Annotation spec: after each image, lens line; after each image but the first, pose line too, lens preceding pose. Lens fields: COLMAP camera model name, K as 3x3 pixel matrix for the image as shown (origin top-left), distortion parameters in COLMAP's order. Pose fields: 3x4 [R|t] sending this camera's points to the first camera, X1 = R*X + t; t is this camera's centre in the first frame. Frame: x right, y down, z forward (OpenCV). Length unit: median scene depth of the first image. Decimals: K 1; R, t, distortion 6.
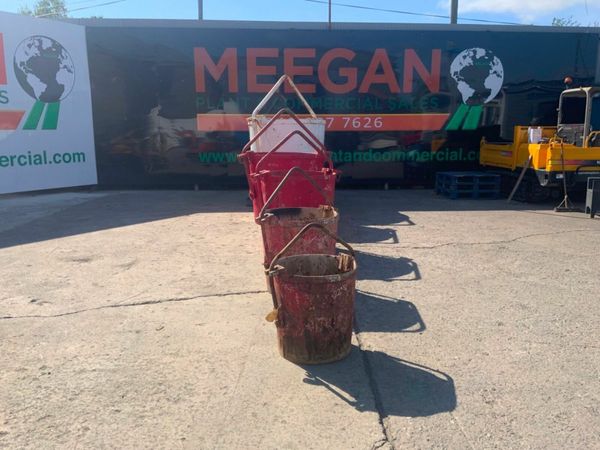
lens RADIAL K [[500.1, 0, 300.0], [0, 500.1, 225.0], [0, 0, 1]] dist [0.076798, -0.152505]
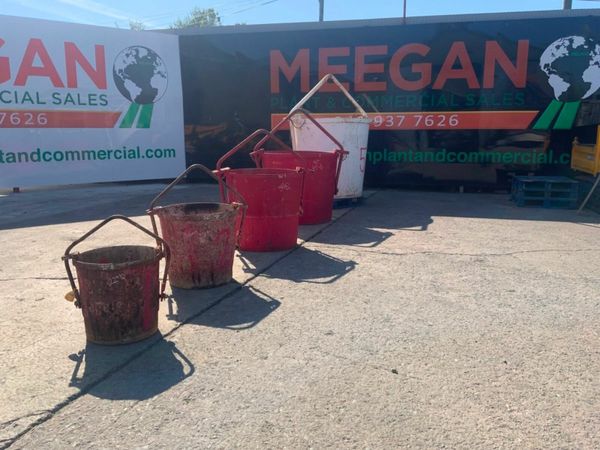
lens RADIAL K [[500.1, 0, 300.0], [0, 500.1, 225.0], [0, 0, 1]] dist [0.076798, -0.152505]
pose [[0.946907, 0.062469, -0.315379, 0.227325], [-0.061457, 0.998023, 0.013162, -0.006537], [0.315578, 0.006919, 0.948874, 0.027877]]
